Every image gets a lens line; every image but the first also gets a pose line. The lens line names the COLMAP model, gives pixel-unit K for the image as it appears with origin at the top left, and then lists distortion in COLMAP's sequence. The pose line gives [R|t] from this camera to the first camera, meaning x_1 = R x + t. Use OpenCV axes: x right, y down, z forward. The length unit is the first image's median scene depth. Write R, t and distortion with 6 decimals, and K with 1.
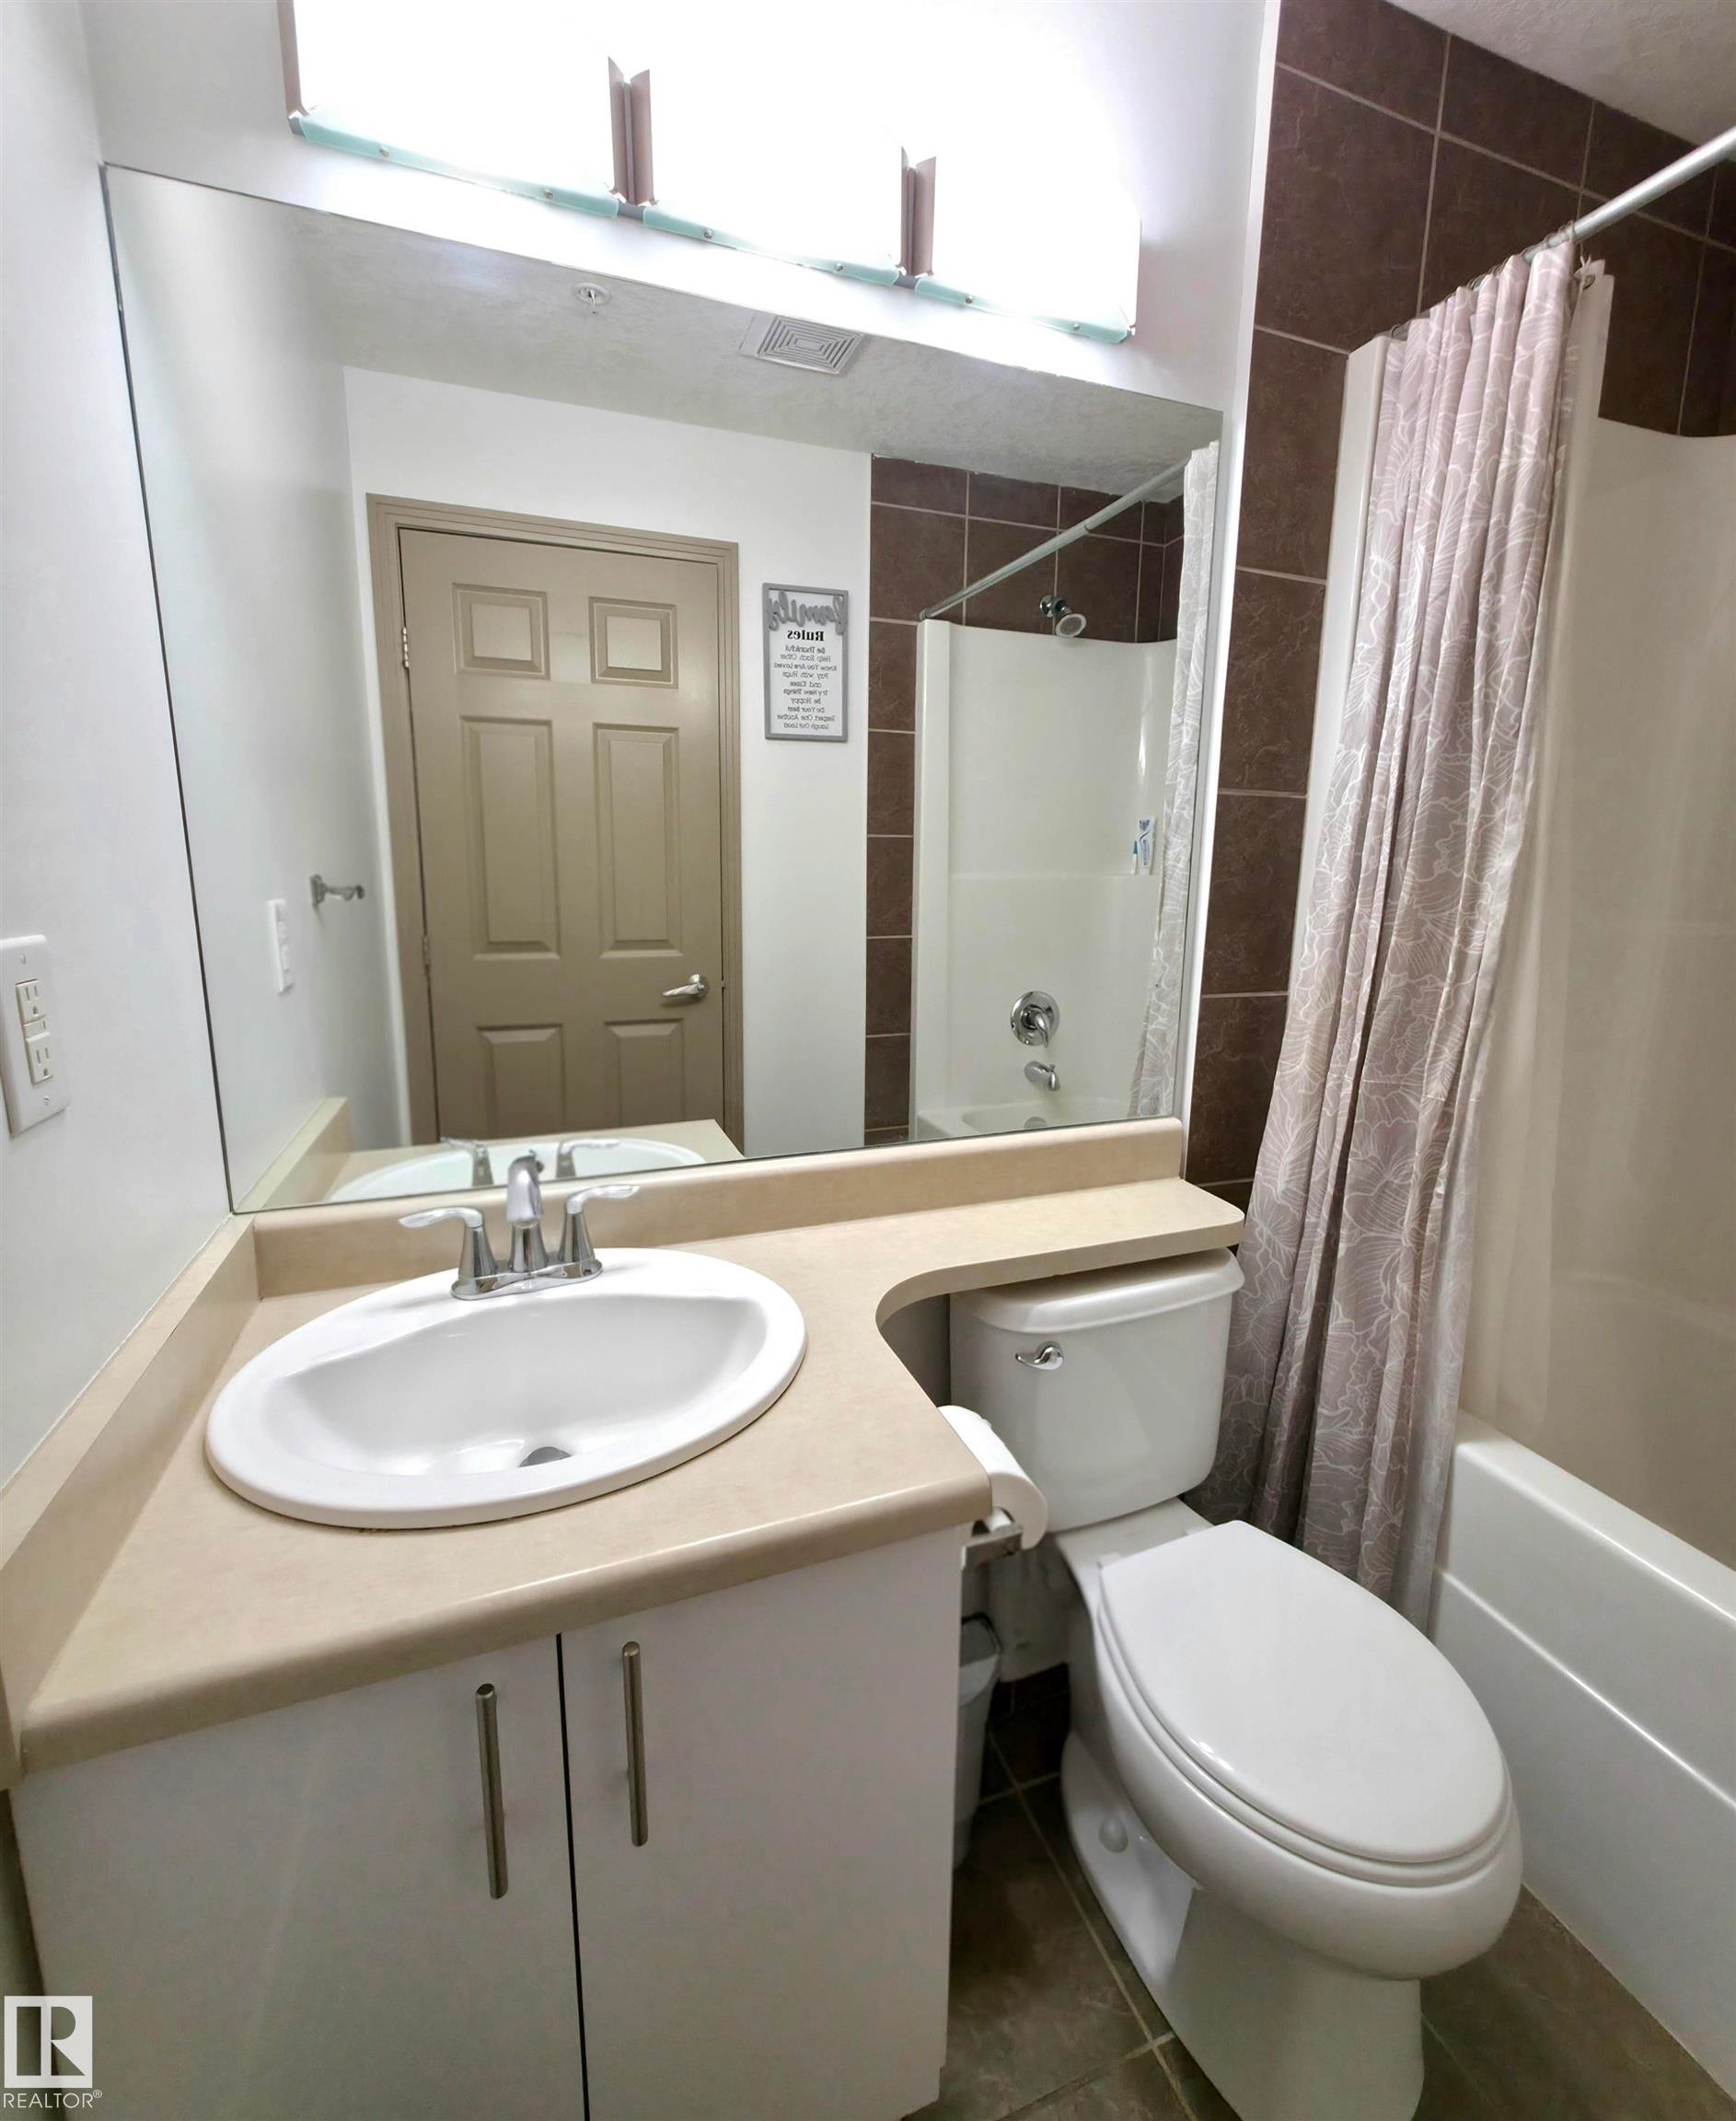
lens RADIAL K [[937.5, 0, 874.4], [0, 937.5, 1033.1], [0, 0, 1]] dist [0.001838, 0.000329]
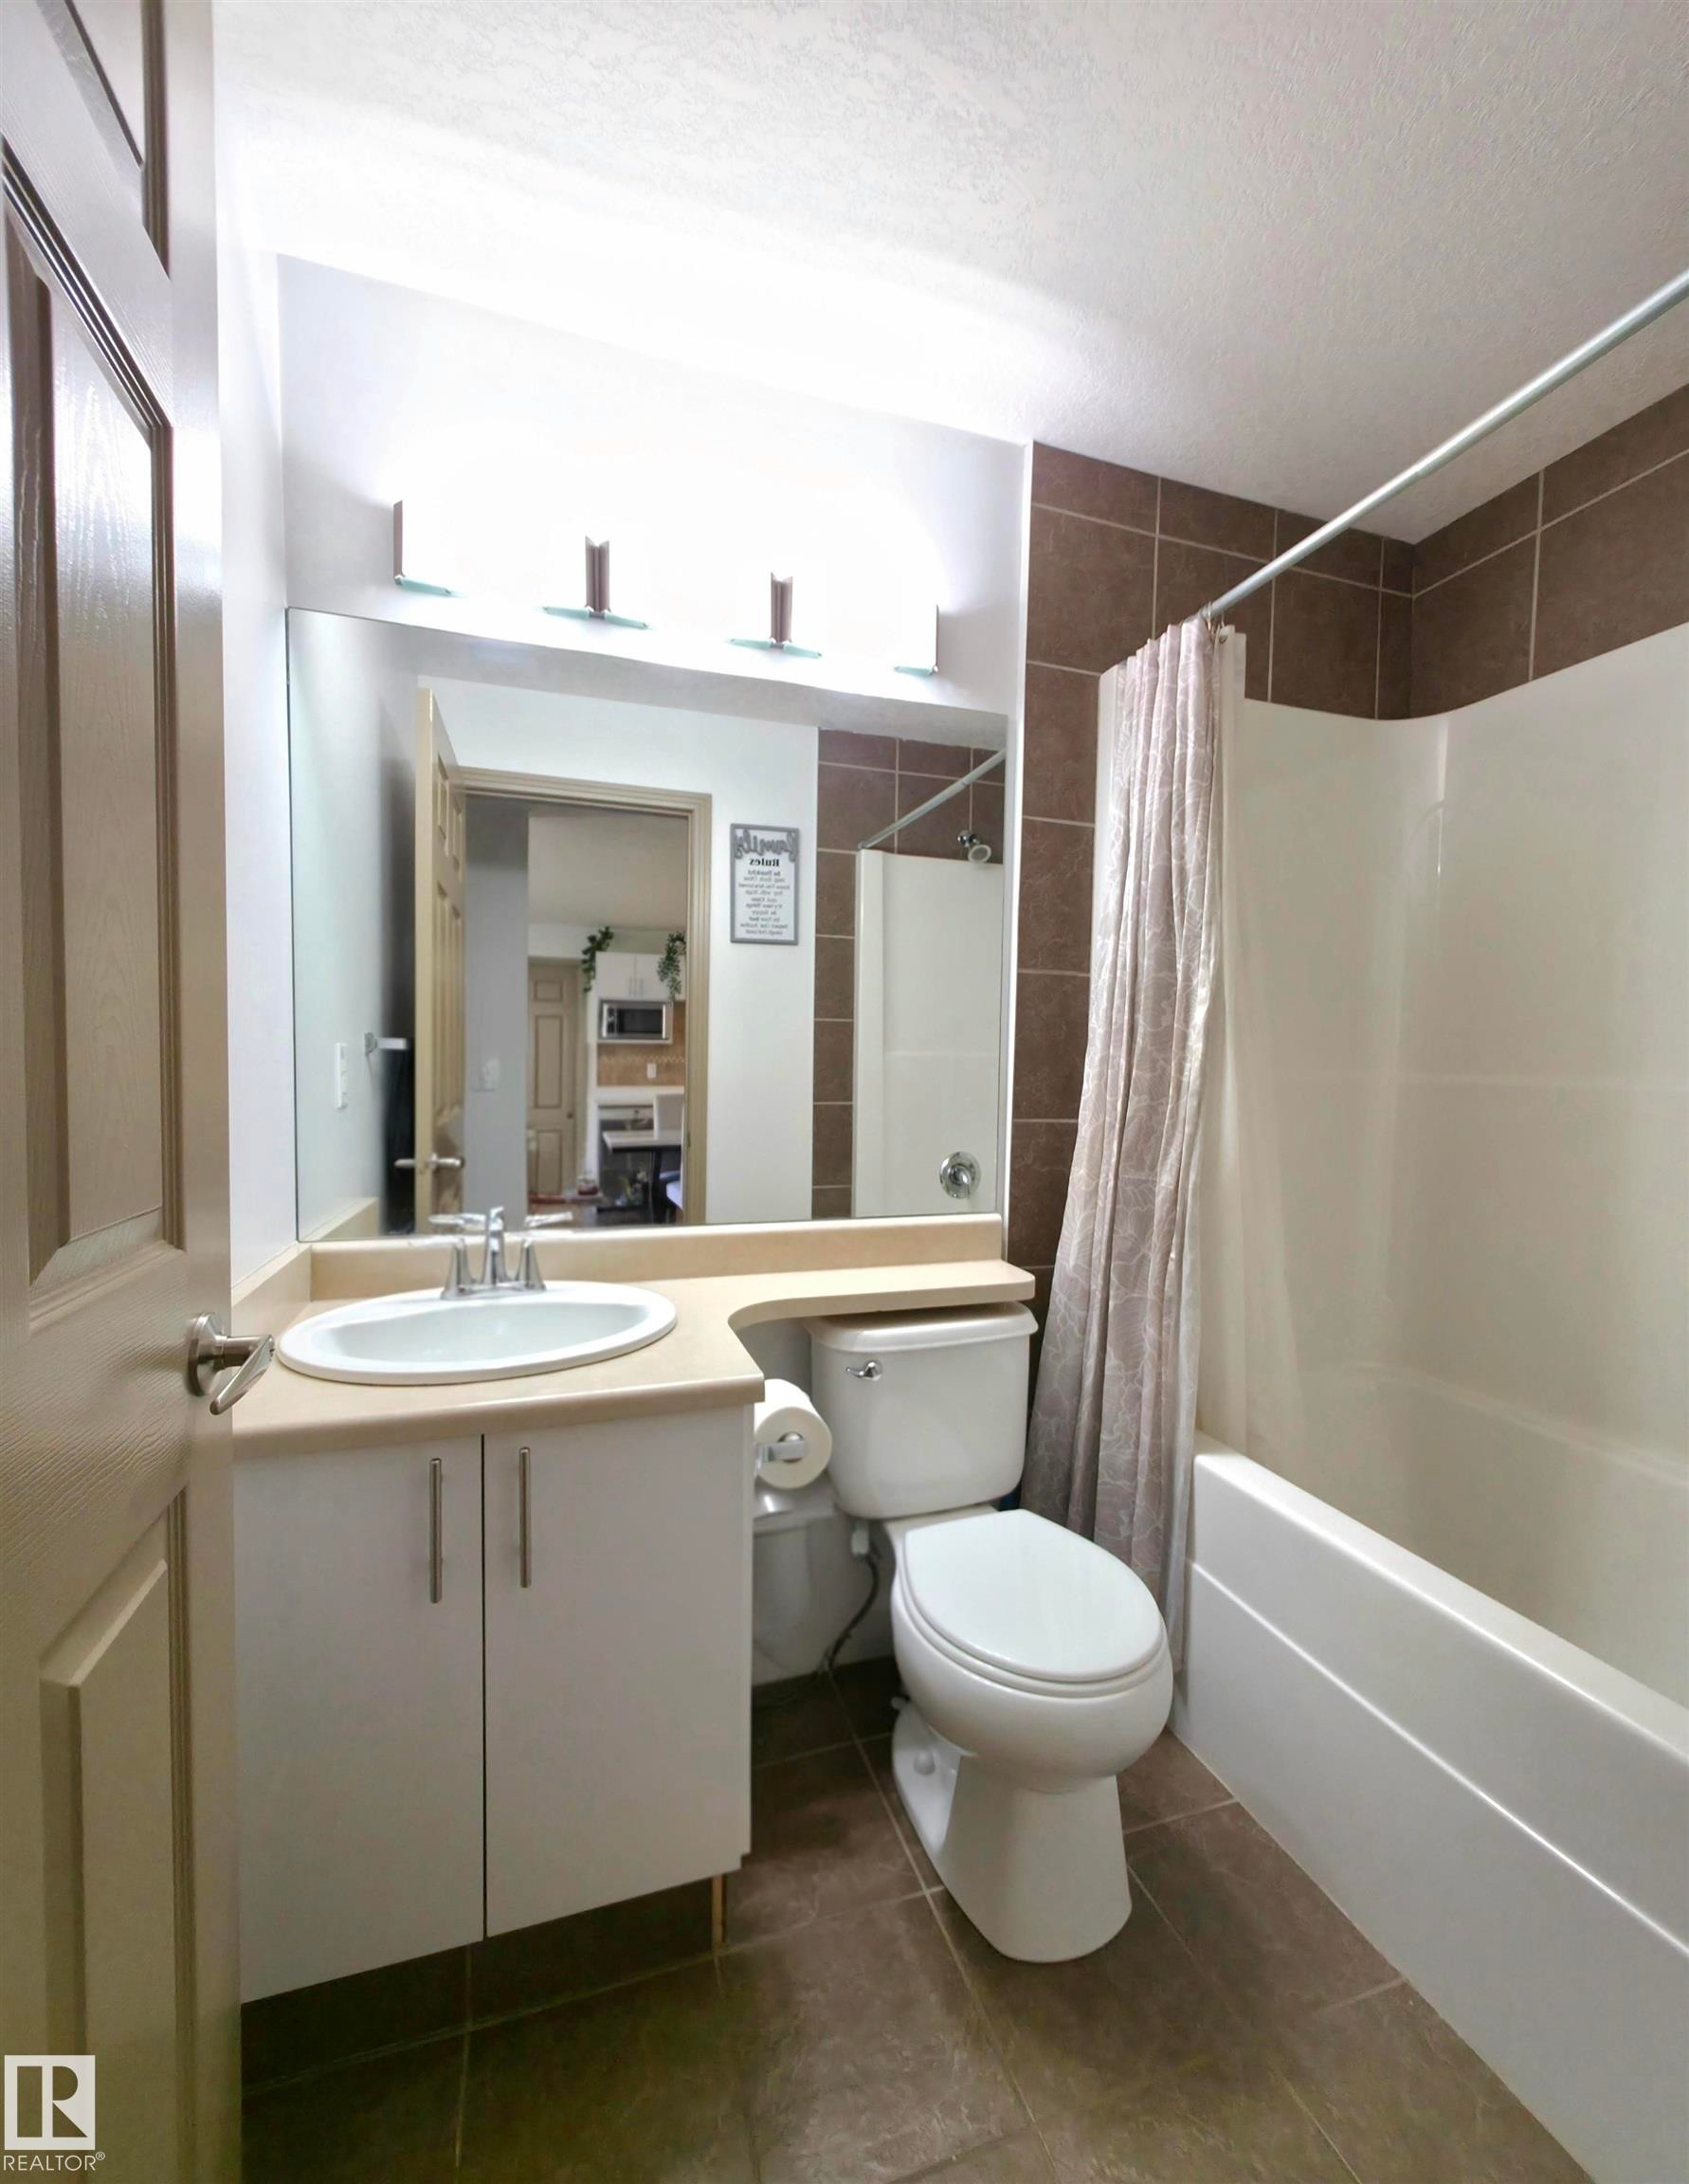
lens RADIAL K [[908.7, 0, 849.2], [0, 908.7, 1103.7], [0, 0, 1]] dist [0.008204, -0.000676]
pose [[0.999261, 0.004412, -0.038193, 0.183865], [-0.009684, 0.990246, -0.138991, 0.133286], [0.037207, 0.139258, 0.989557, -0.324077]]
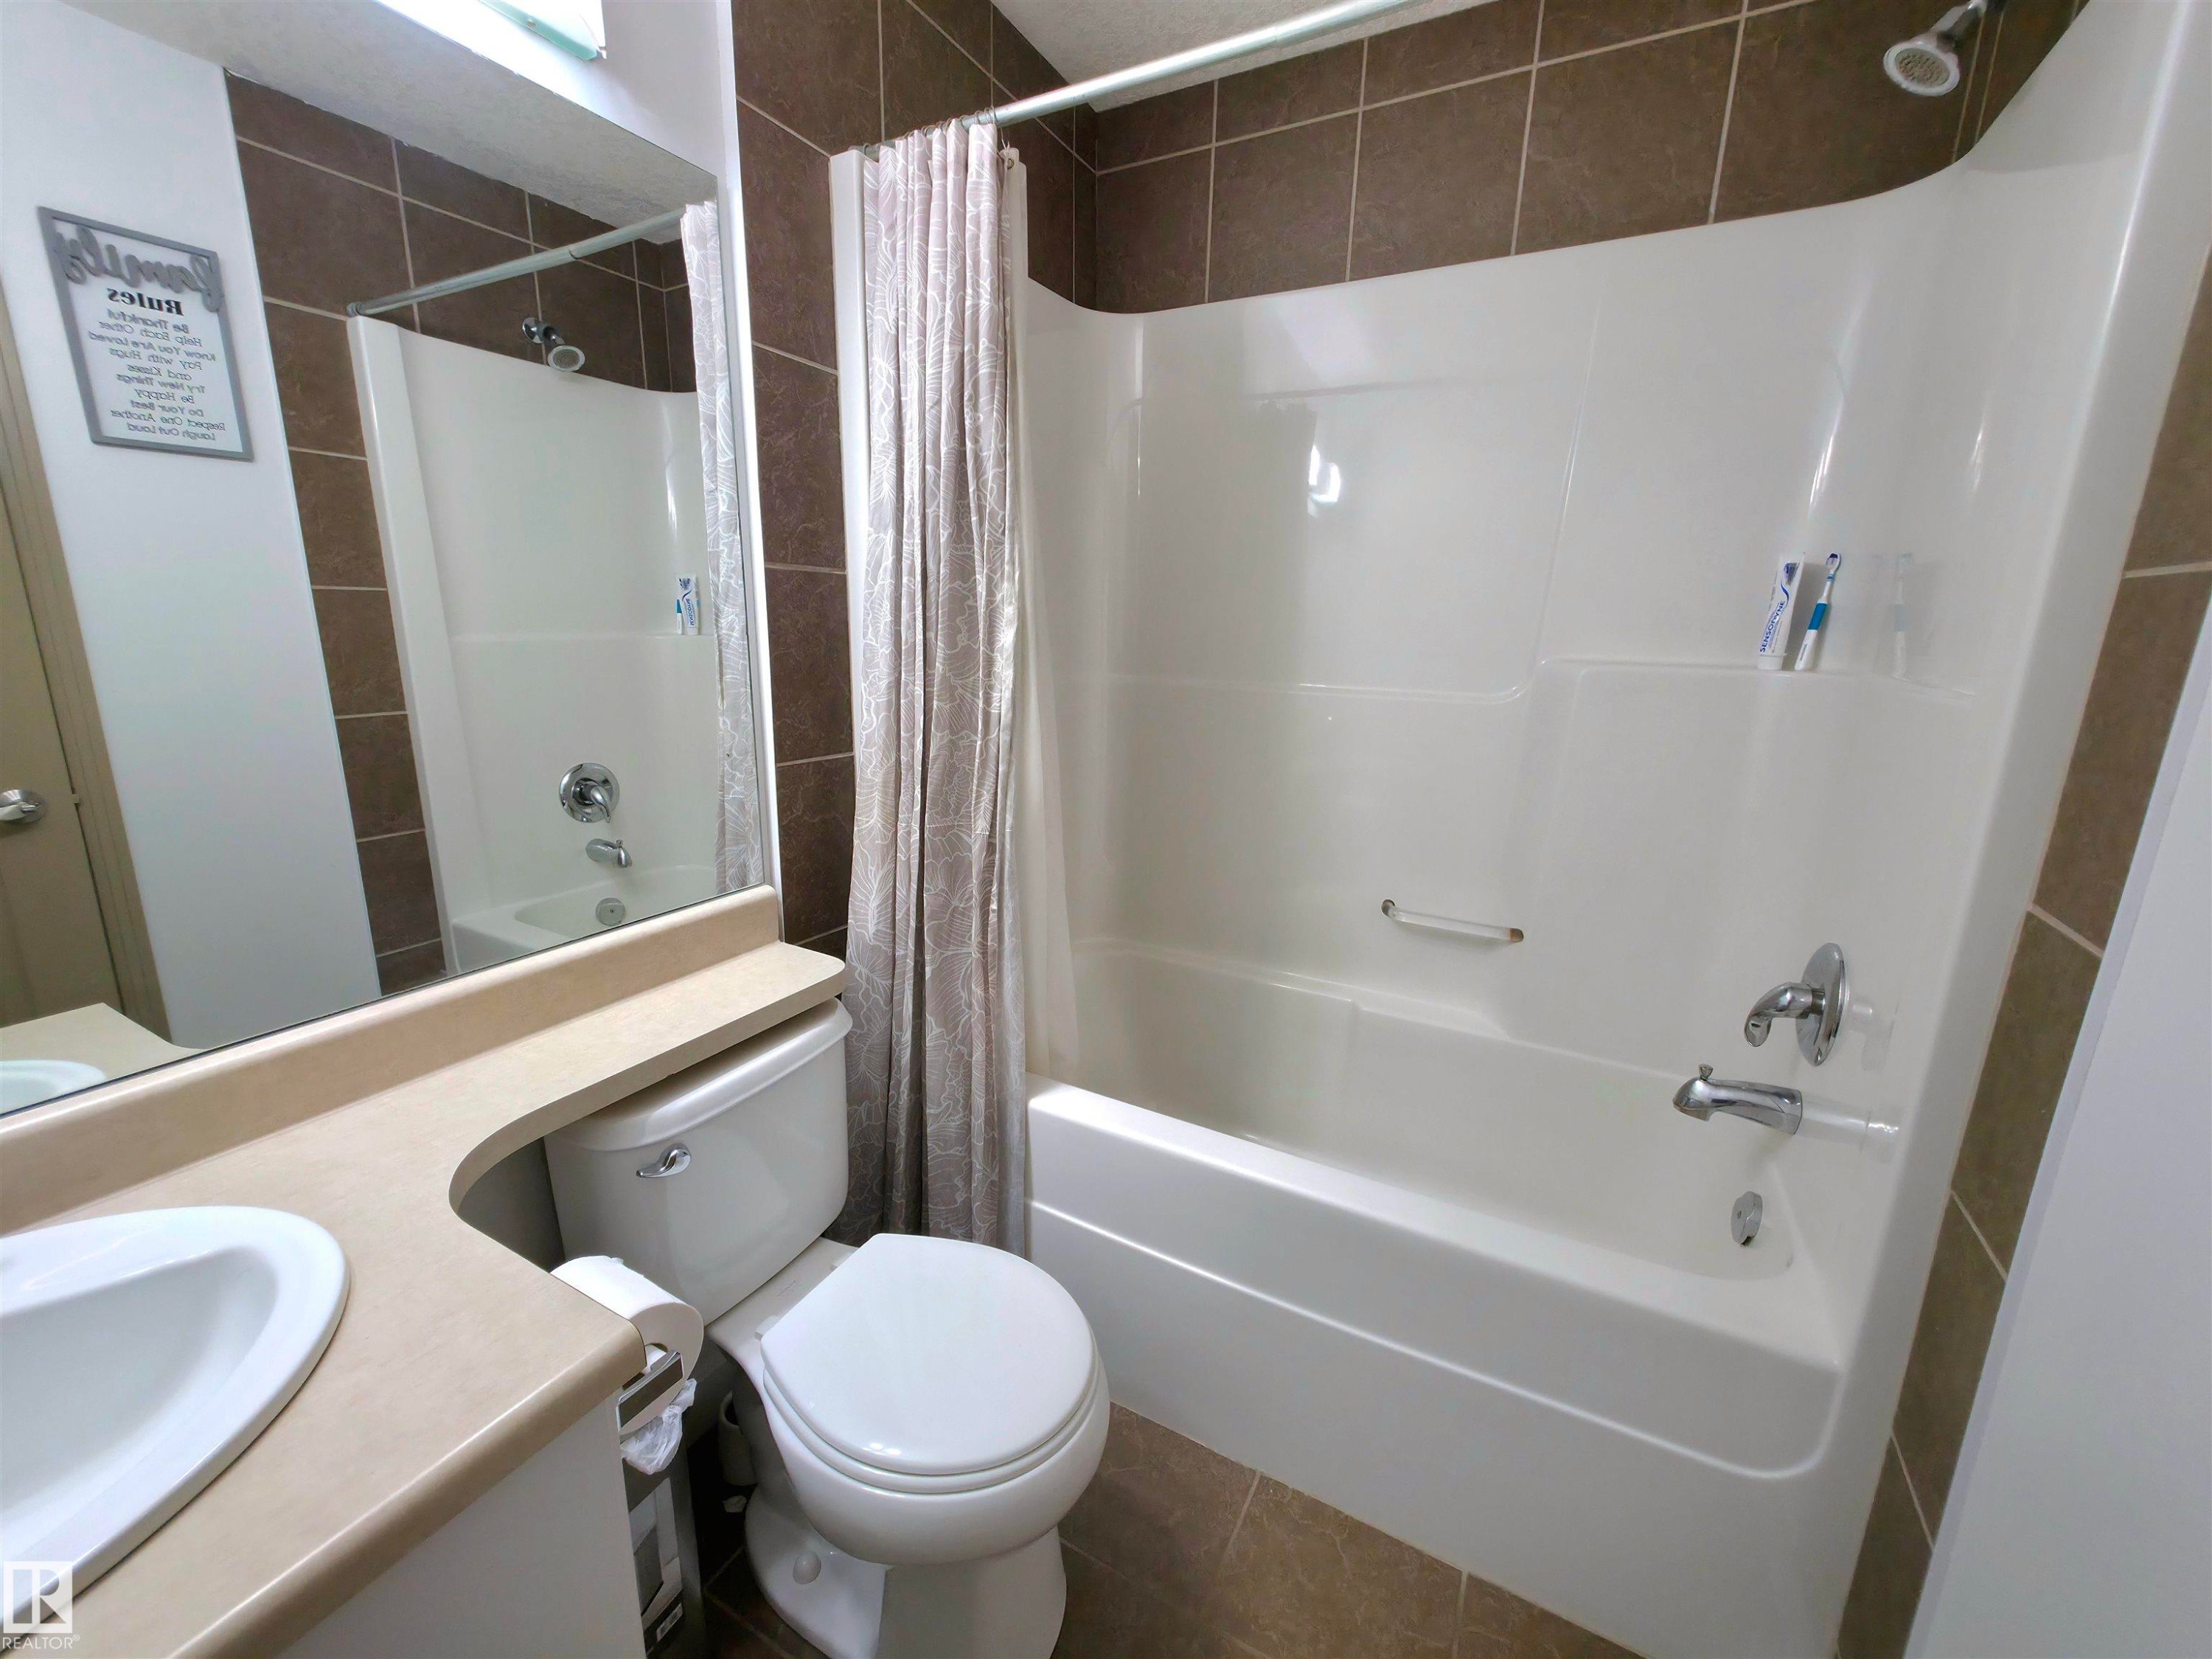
lens RADIAL K [[886.5, 0, 1103.3], [0, 886.5, 823.2], [0, 0, 1]] dist [-0.000247, 0.000323]
pose [[0.759552, -0.140186, 0.635160, -0.007528], [0.105804, 0.990121, 0.092005, -0.030578], [-0.641784, -0.002680, 0.766881, 0.021502]]
